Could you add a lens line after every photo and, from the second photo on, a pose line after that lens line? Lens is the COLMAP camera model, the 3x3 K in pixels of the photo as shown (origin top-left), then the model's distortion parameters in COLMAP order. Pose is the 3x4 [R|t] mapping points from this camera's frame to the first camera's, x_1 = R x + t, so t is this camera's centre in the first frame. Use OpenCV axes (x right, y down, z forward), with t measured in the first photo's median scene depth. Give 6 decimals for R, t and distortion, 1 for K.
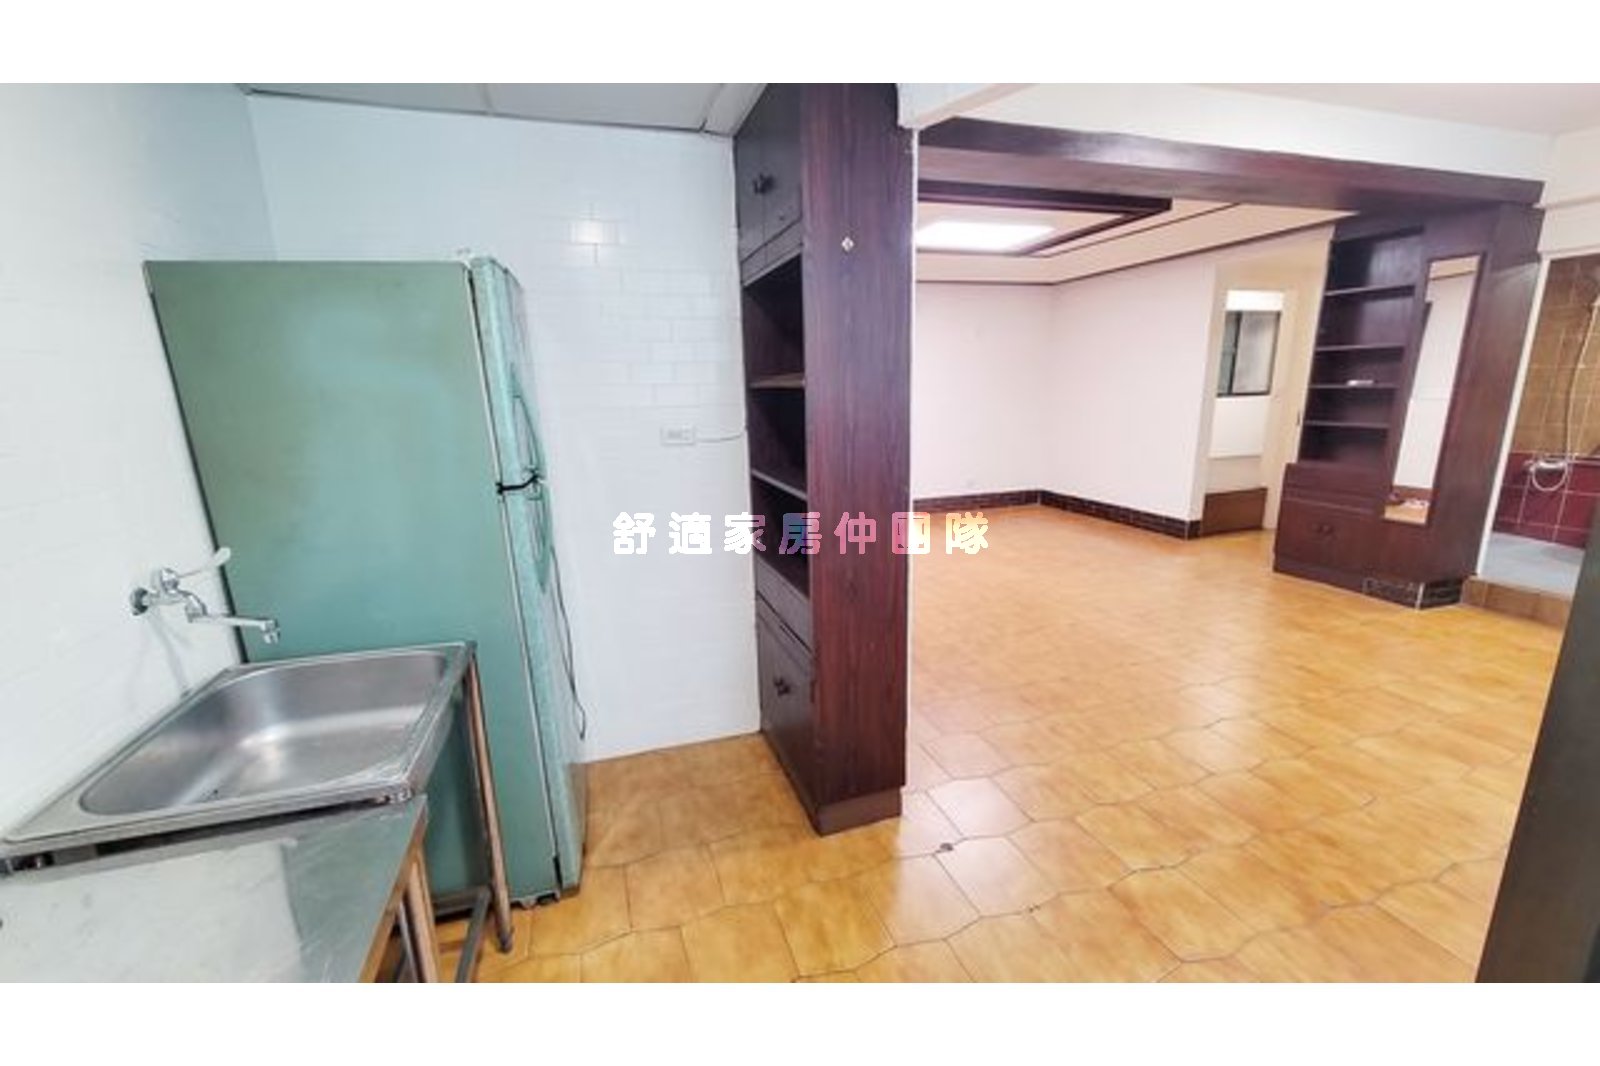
lens RADIAL K [[653.9, 0, 802.5], [0, 653.9, 535.3], [0, 0, 1]] dist [-0.000650, 0.000119]
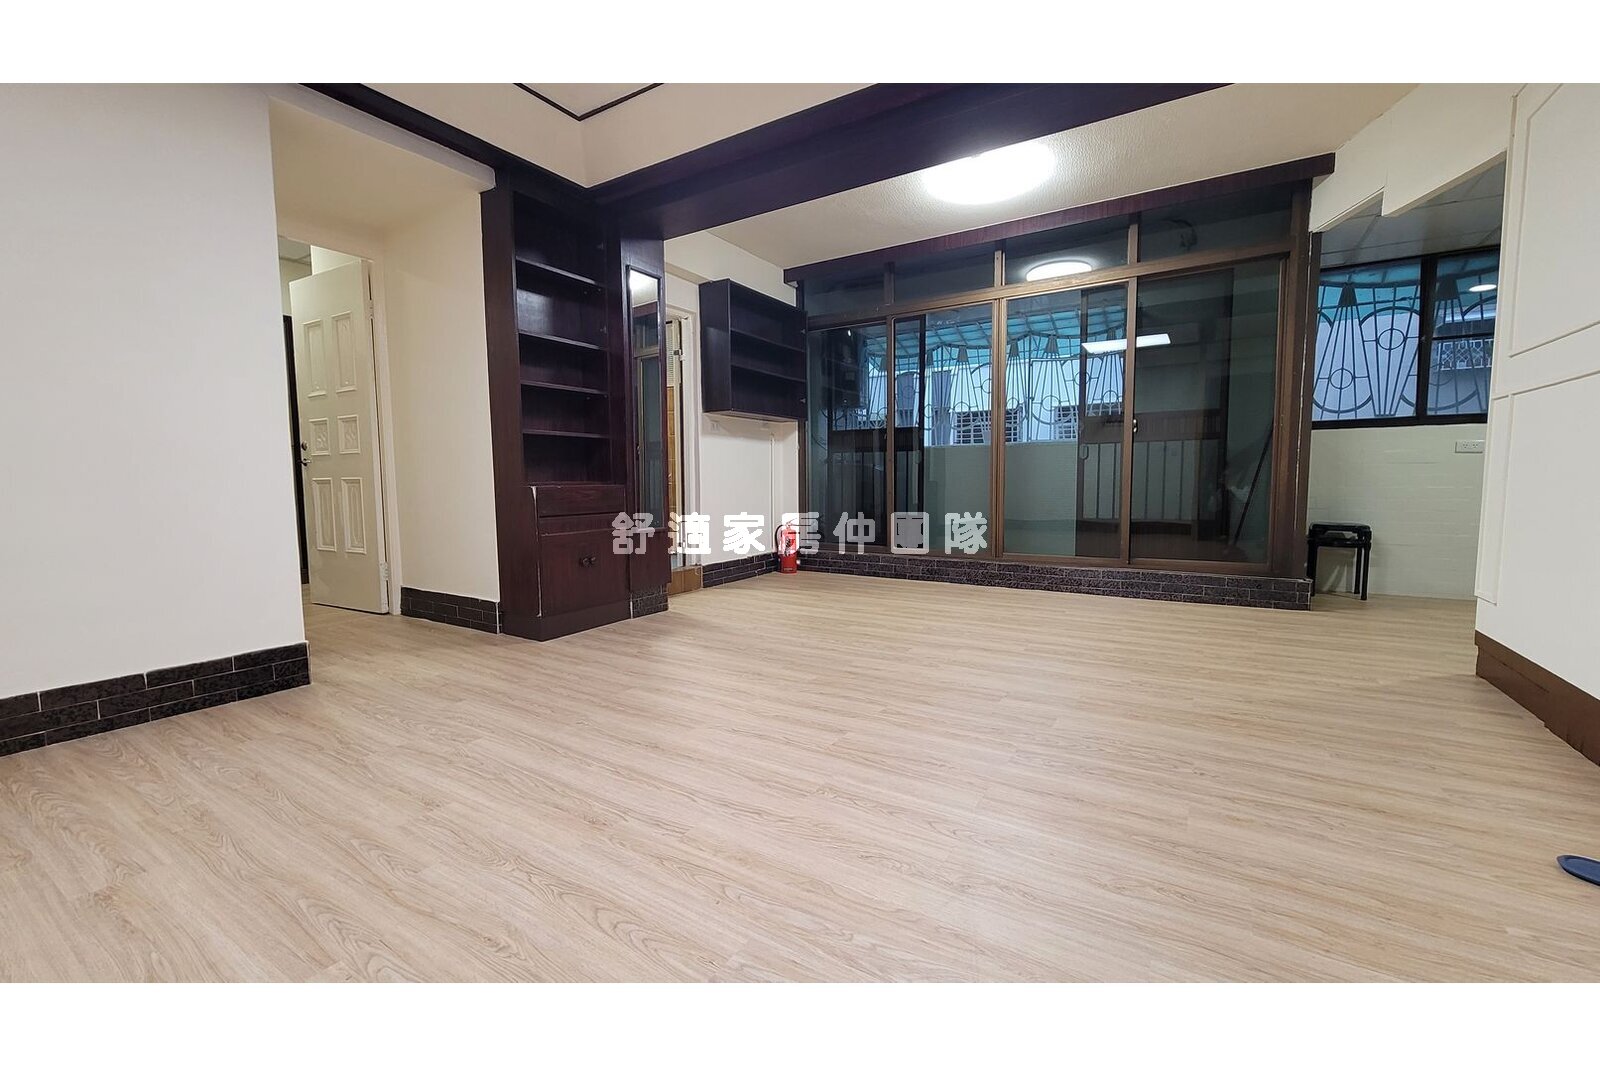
lens RADIAL K [[653.9, 0, 801.5], [0, 653.9, 532.8], [0, 0, 1]] dist [-0.000650, 0.000119]
pose [[-0.639282, -0.036701, 0.768096, 0.010670], [0.196167, 0.958028, 0.209045, -0.147697], [-0.743530, 0.284314, -0.605251, 1.177375]]
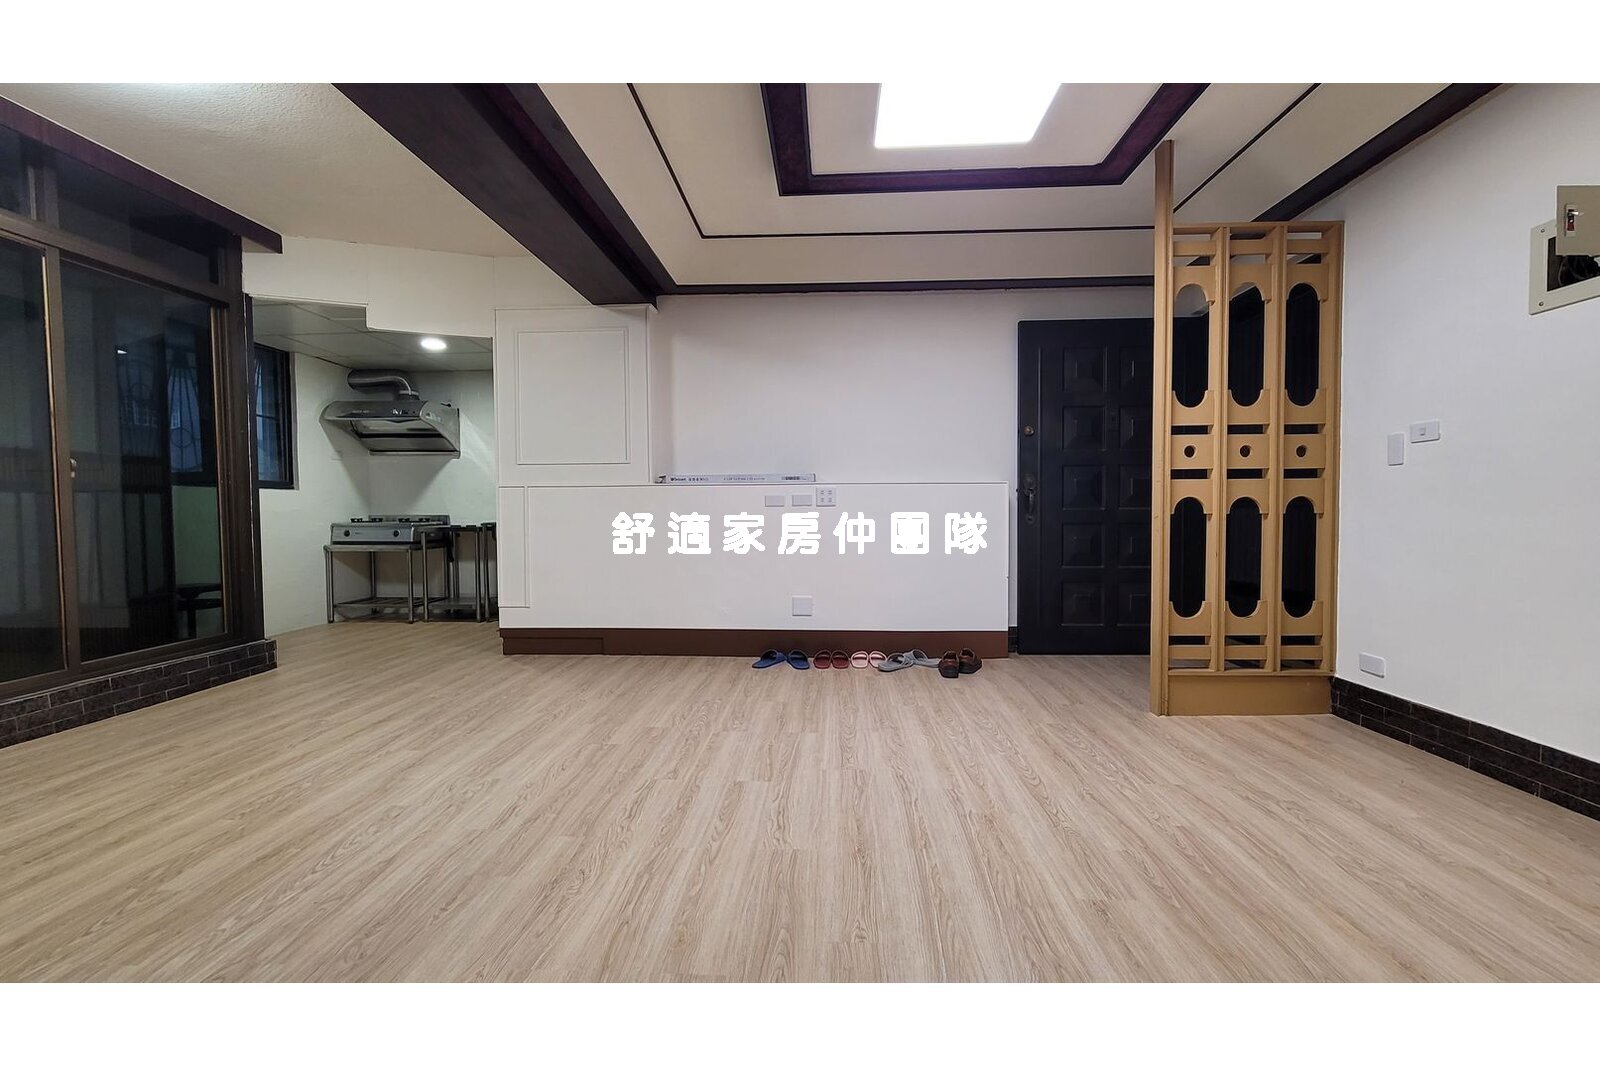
lens RADIAL K [[653.9, 0, 800.5], [0, 653.9, 529.0], [0, 0, 1]] dist [-0.000650, 0.000119]
pose [[-0.358959, 0.051154, -0.931950, 0.744136], [-0.198506, 0.971469, 0.129781, -0.169273], [0.912000, 0.231584, -0.338563, 1.085214]]
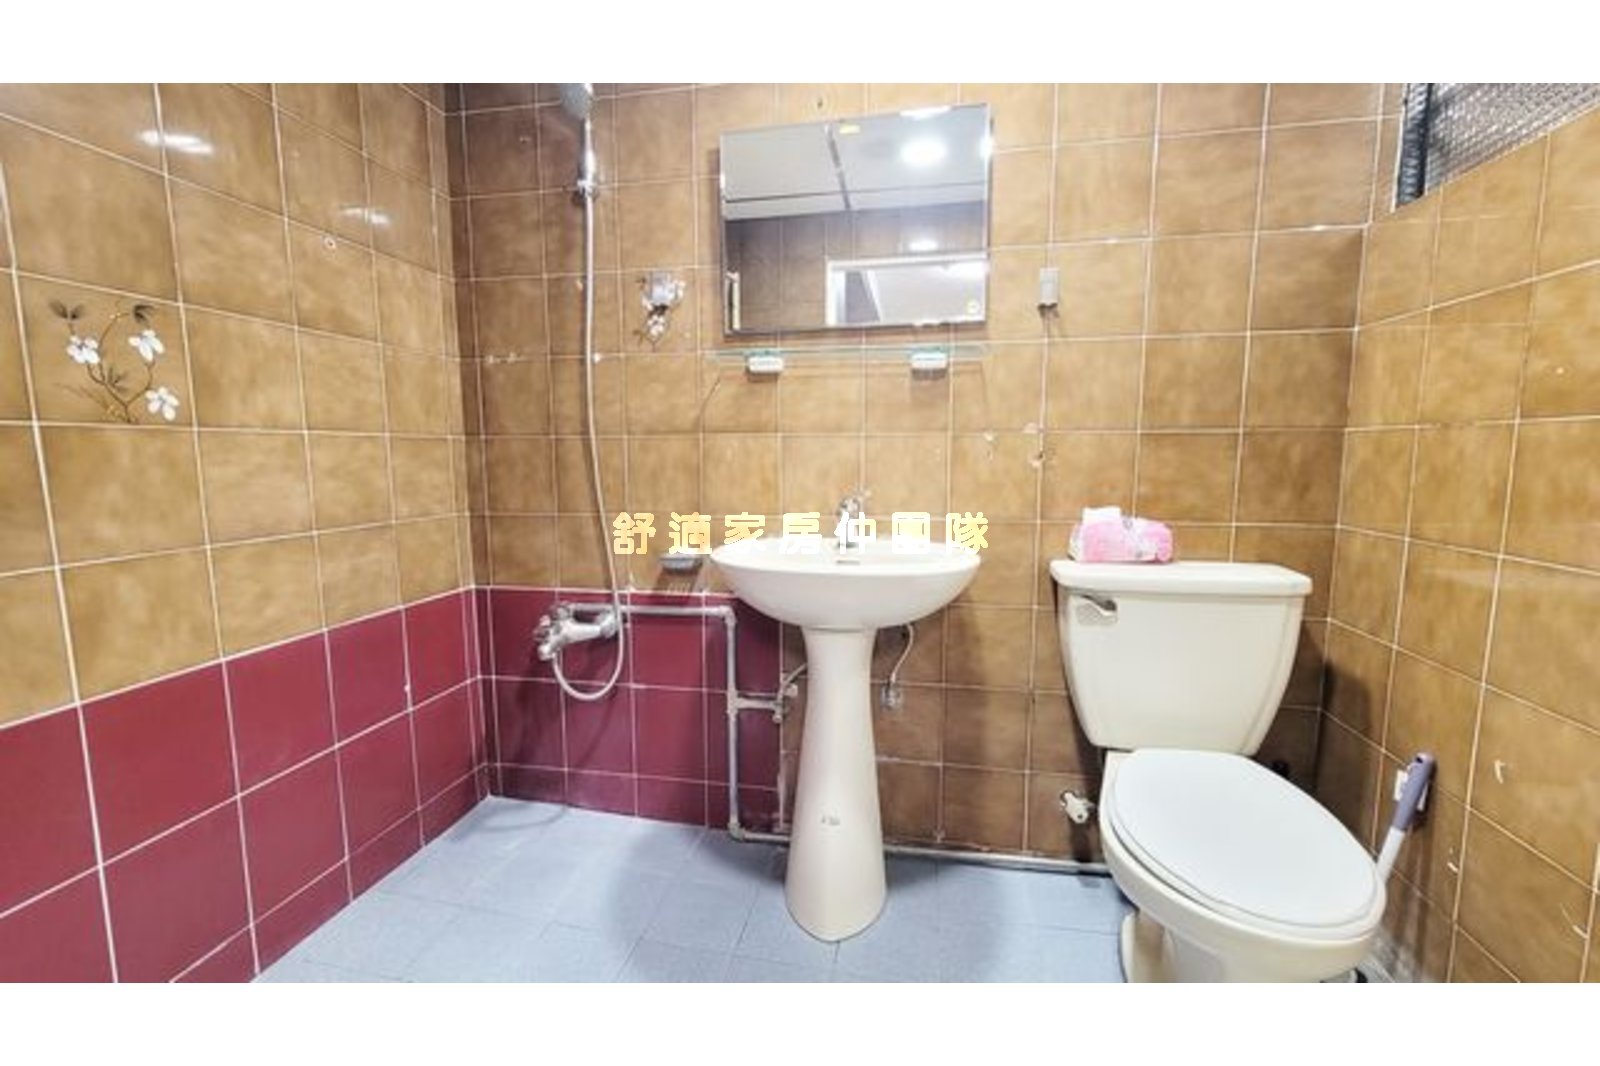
lens RADIAL K [[653.9, 0, 808.5], [0, 653.9, 530.8], [0, 0, 1]] dist [-0.000650, 0.000119]
pose [[0.479527, -0.085606, 0.873341, 0.884205], [0.189468, 0.981856, -0.007789, -0.131326], [-0.856829, 0.169205, 0.487047, 0.705413]]
